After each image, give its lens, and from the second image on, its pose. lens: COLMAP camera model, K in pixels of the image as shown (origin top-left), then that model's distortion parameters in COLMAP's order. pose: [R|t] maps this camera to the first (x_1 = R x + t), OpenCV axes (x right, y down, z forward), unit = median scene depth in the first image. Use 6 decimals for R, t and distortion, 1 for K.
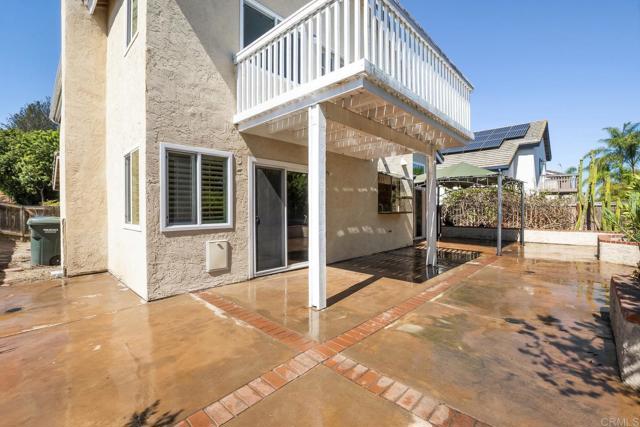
lens RADIAL K [[275.3, 0, 320.0], [0, 275.3, 213.5], [0, 0, 1]] dist [-0.016323, 0.000026]
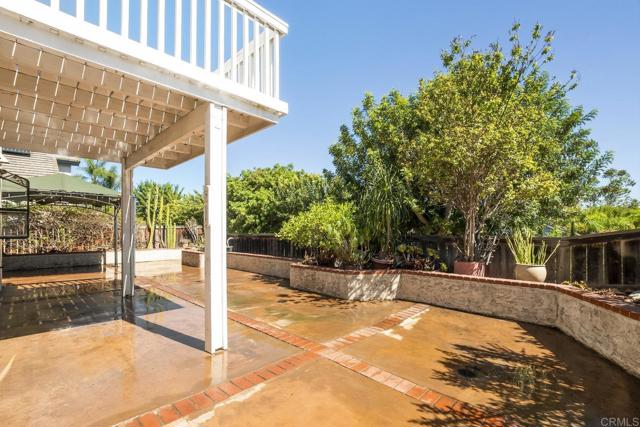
lens RADIAL K [[295.2, 0, 316.8], [0, 295.2, 218.4], [0, 0, 1]] dist [-0.021612, 0.000409]
pose [[0.007732, 0.043135, 0.999039, -1.080126], [0.019322, 0.998876, -0.043278, -0.004732], [-0.999783, 0.019638, 0.006890, 0.838950]]
